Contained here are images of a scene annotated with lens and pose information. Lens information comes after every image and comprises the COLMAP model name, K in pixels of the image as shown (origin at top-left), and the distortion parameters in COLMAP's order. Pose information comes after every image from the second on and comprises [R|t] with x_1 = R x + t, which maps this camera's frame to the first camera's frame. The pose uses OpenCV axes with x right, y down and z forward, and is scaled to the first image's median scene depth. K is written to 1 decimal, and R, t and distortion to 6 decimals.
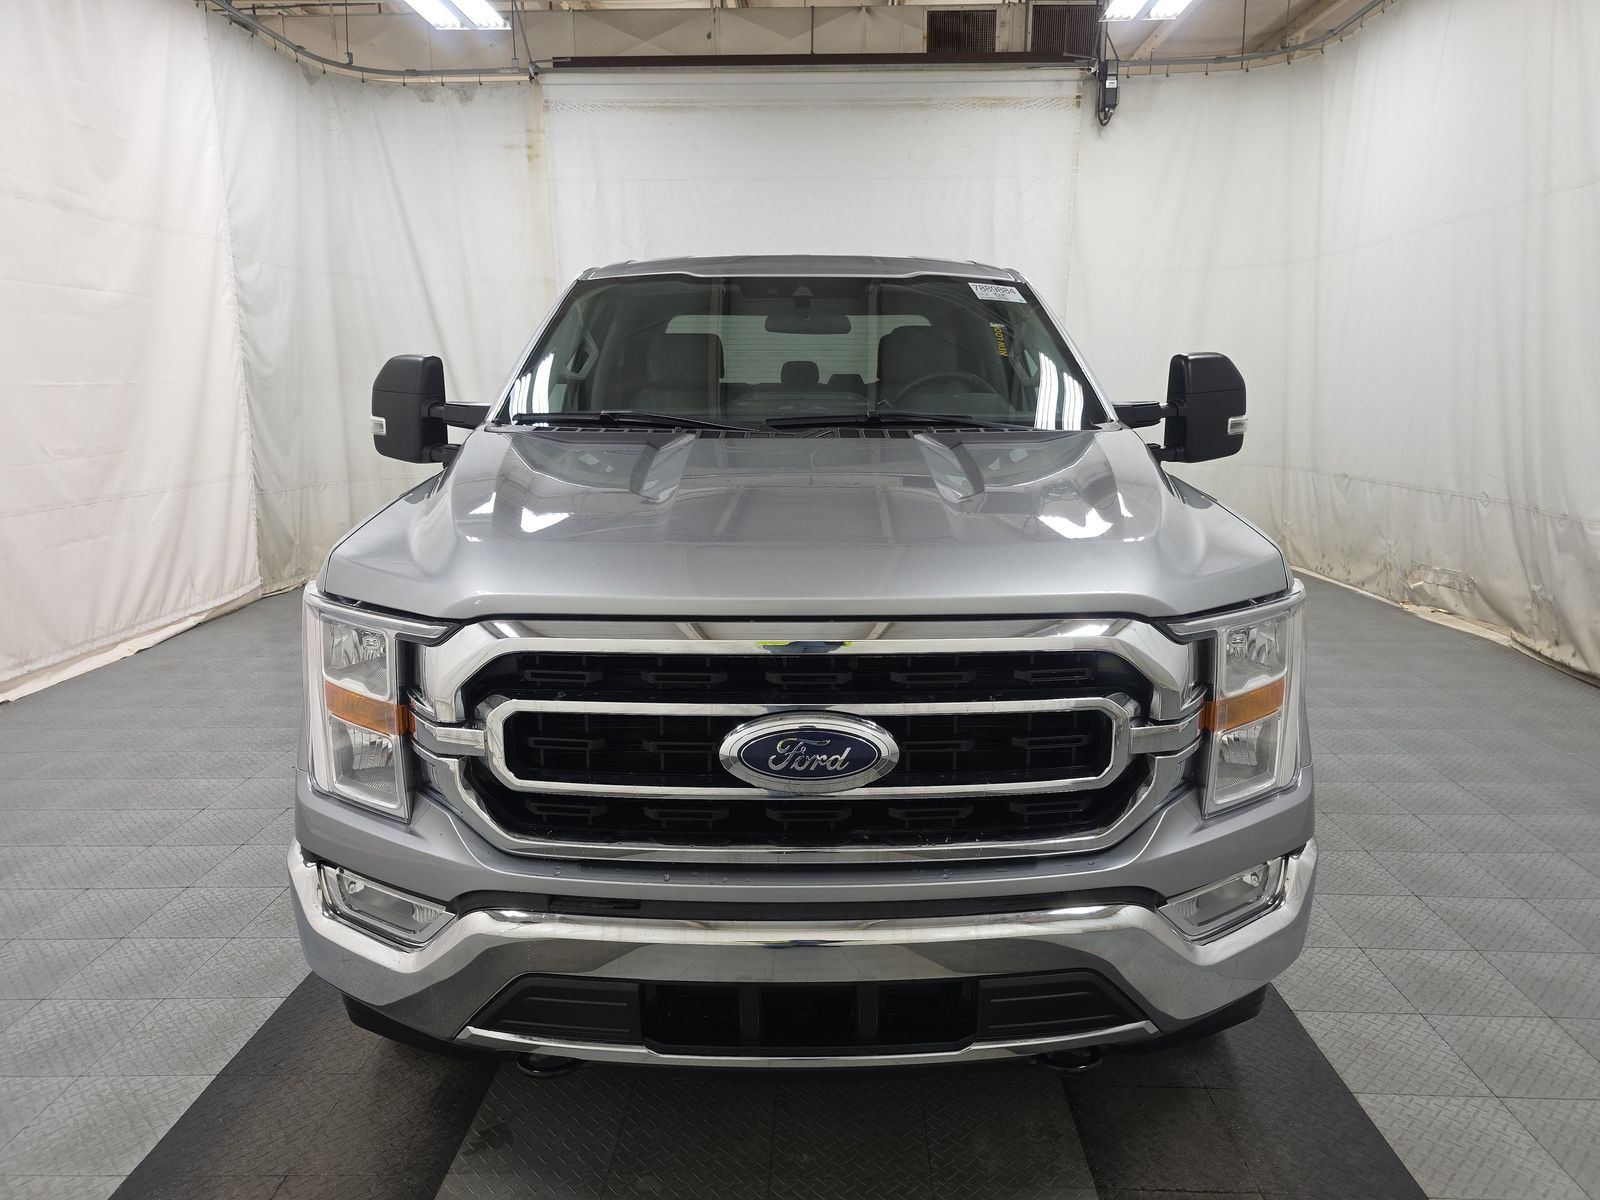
lens RADIAL K [[1056.9, 0, 800.0], [0, 1056.9, 600.0], [0, 0, 1]] dist [0.022939, -0.015196]
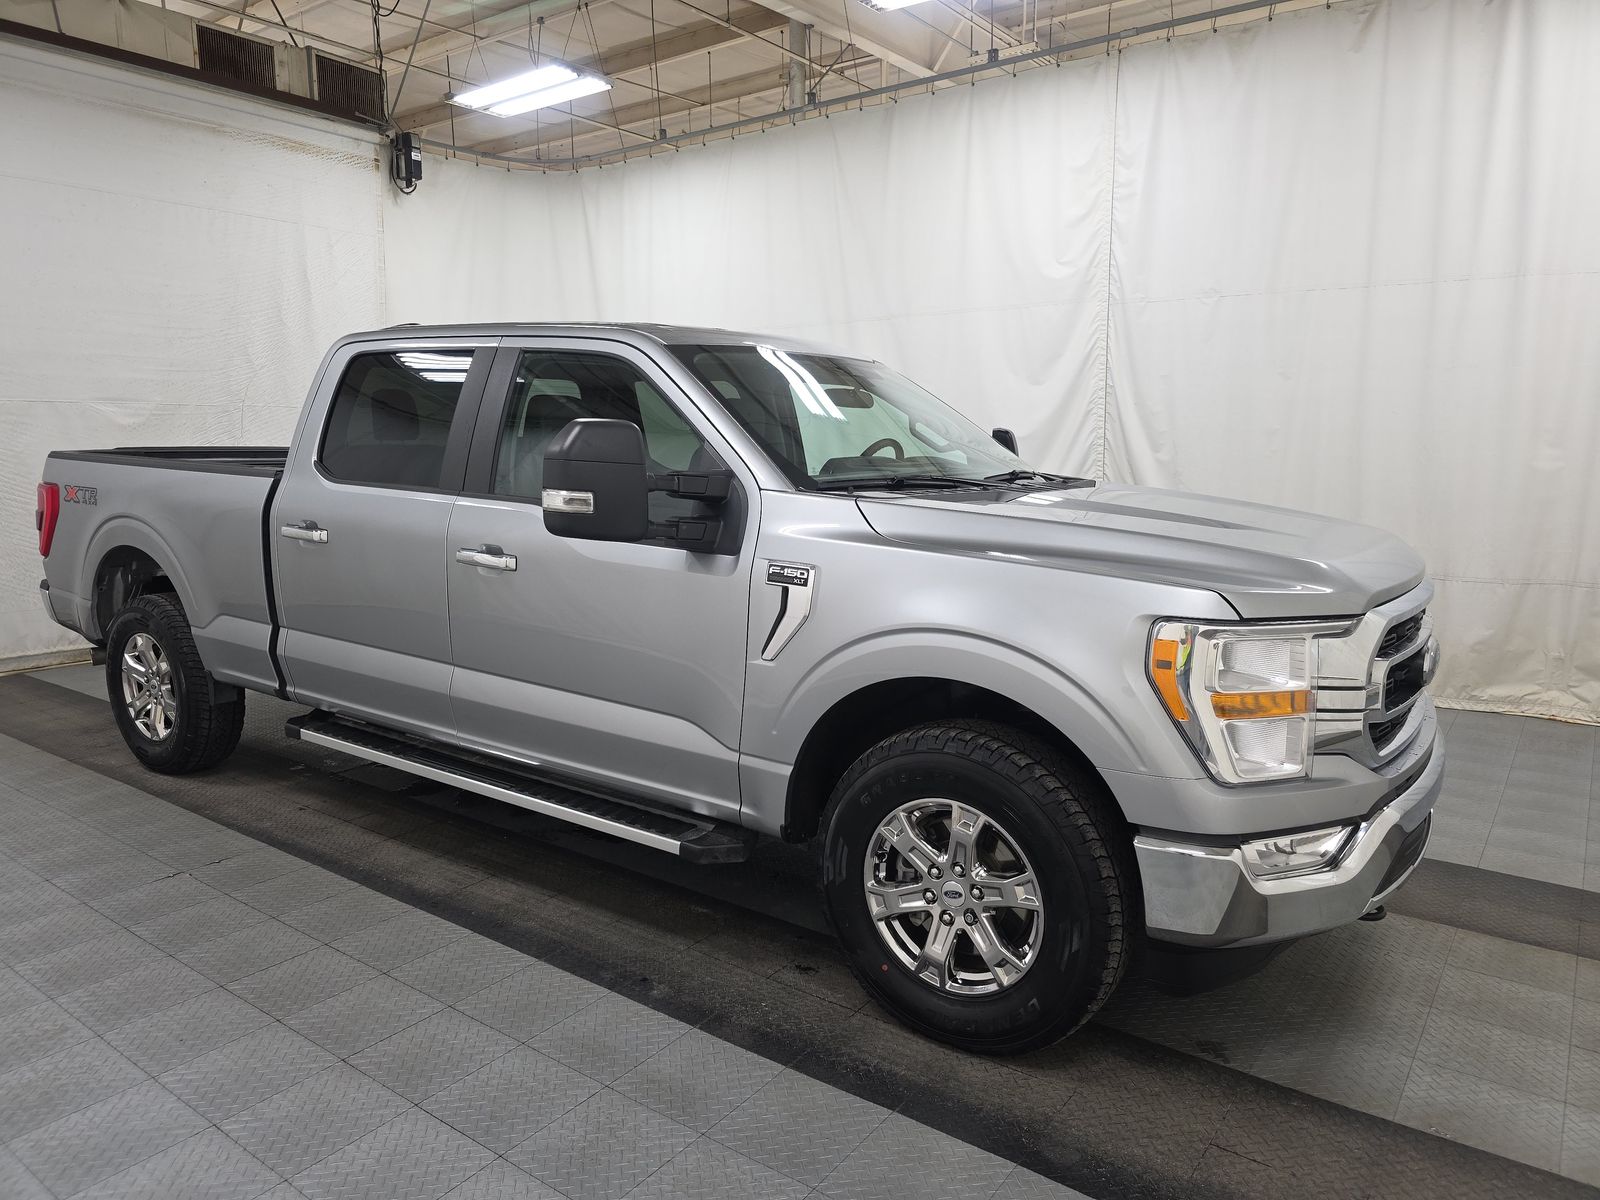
lens RADIAL K [[1056.9, 0, 800.0], [0, 1056.9, 600.0], [0, 0, 1]] dist [0.022939, -0.015196]
pose [[0.593596, -0.112153, 0.796910, -0.342014], [0.160834, 0.986797, 0.019076, -0.022390], [-0.788528, 0.116847, 0.603797, 0.134756]]
